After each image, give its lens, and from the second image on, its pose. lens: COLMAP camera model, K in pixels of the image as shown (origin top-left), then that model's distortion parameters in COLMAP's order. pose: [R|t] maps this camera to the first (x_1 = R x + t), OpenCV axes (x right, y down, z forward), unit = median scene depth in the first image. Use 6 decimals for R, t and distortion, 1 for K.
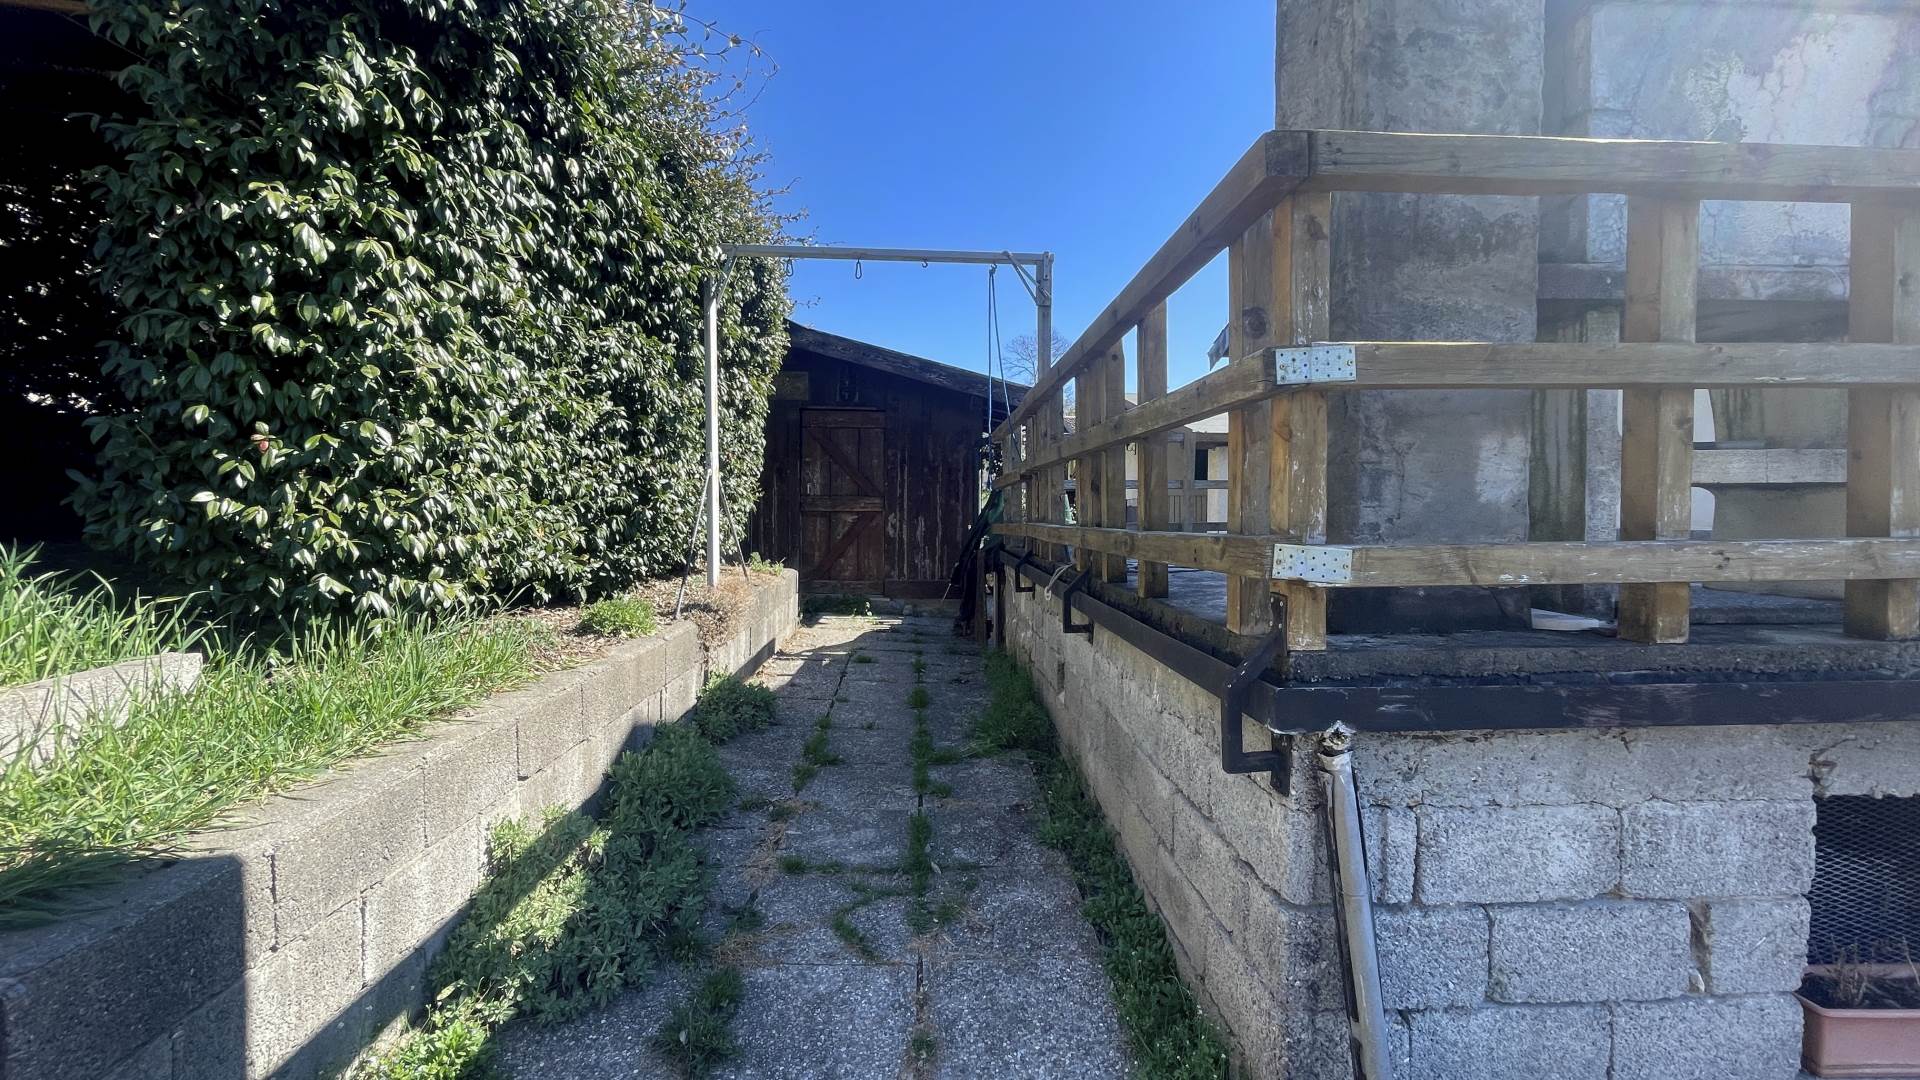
lens RADIAL K [[774.3, 0, 954.6], [0, 774.3, 534.5], [0, 0, 1]] dist [-0.006102, 0.001332]
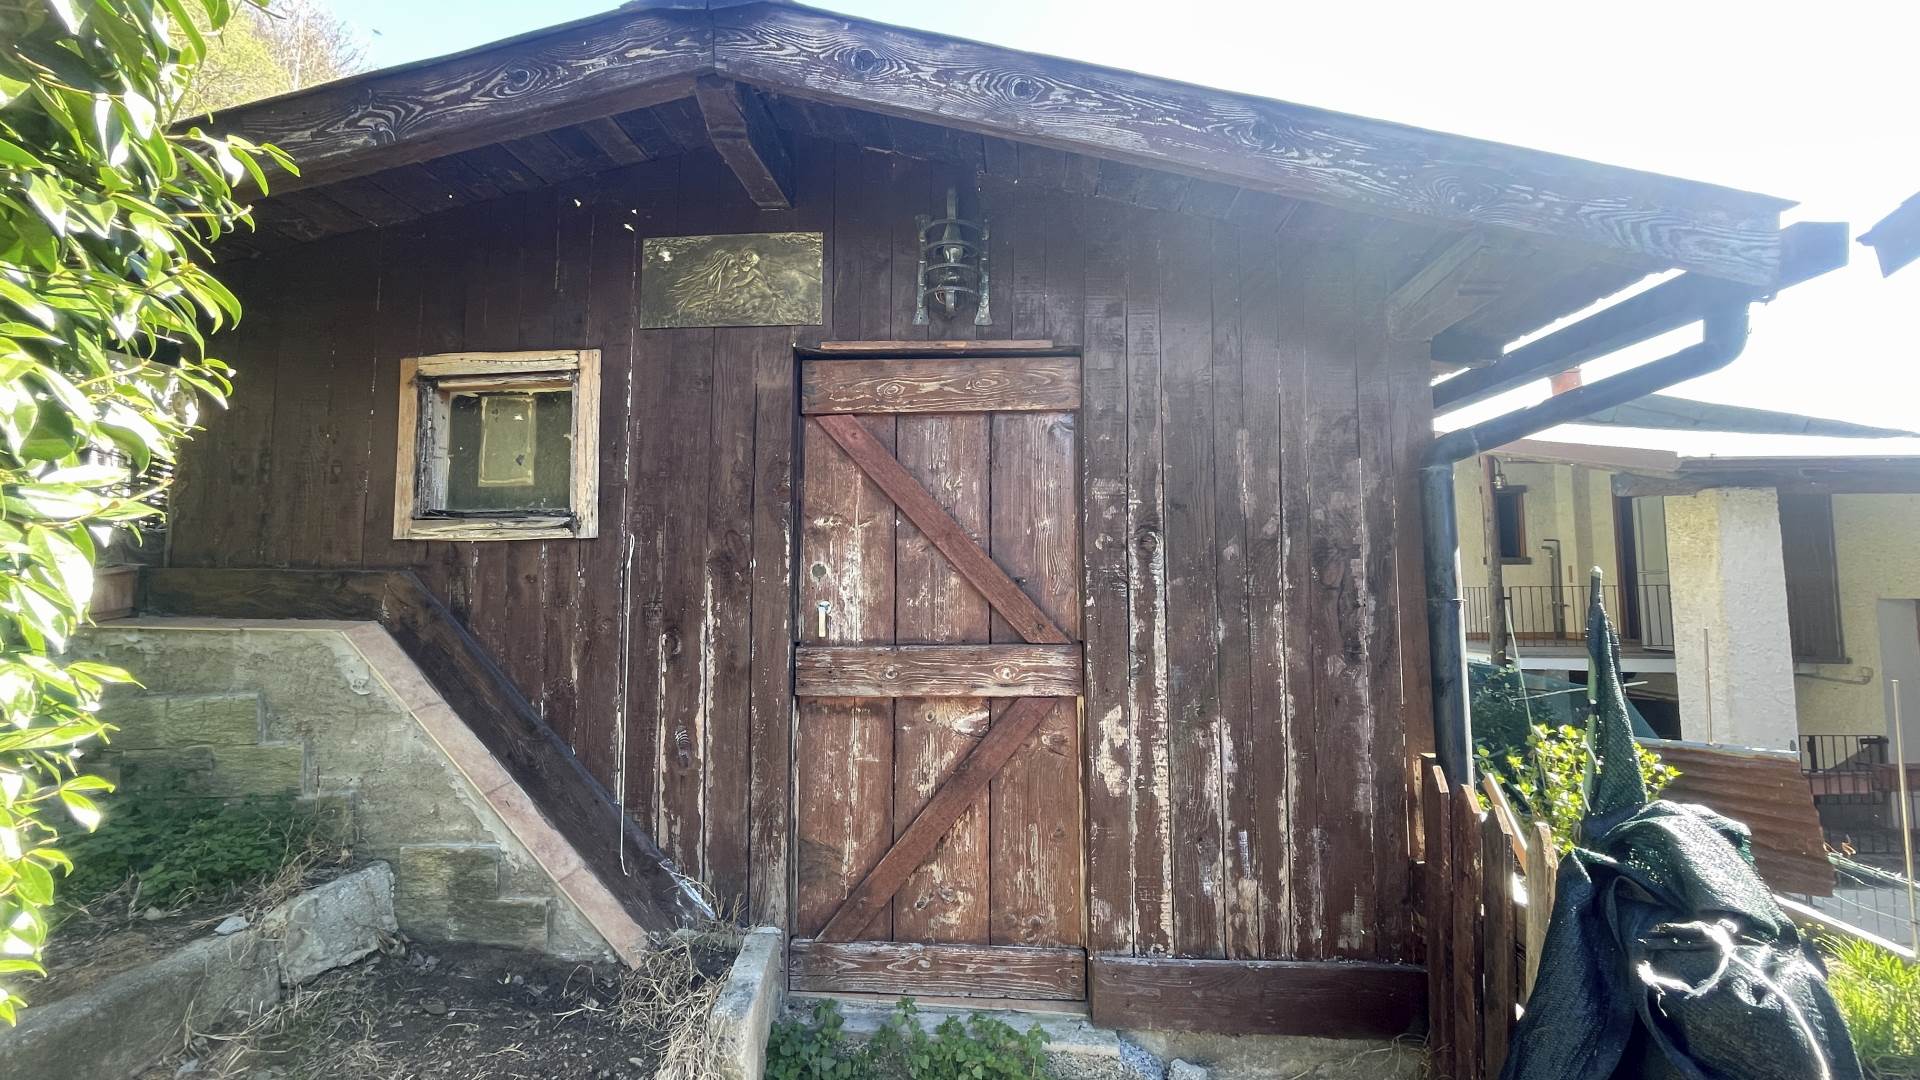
lens RADIAL K [[774.3, 0, 958.7], [0, 774.3, 544.8], [0, 0, 1]] dist [-0.006102, 0.001332]
pose [[0.993896, -0.017808, -0.108873, -0.104450], [0.006592, 0.994709, -0.102518, -0.057356], [0.110123, 0.101174, 0.988755, 0.710003]]
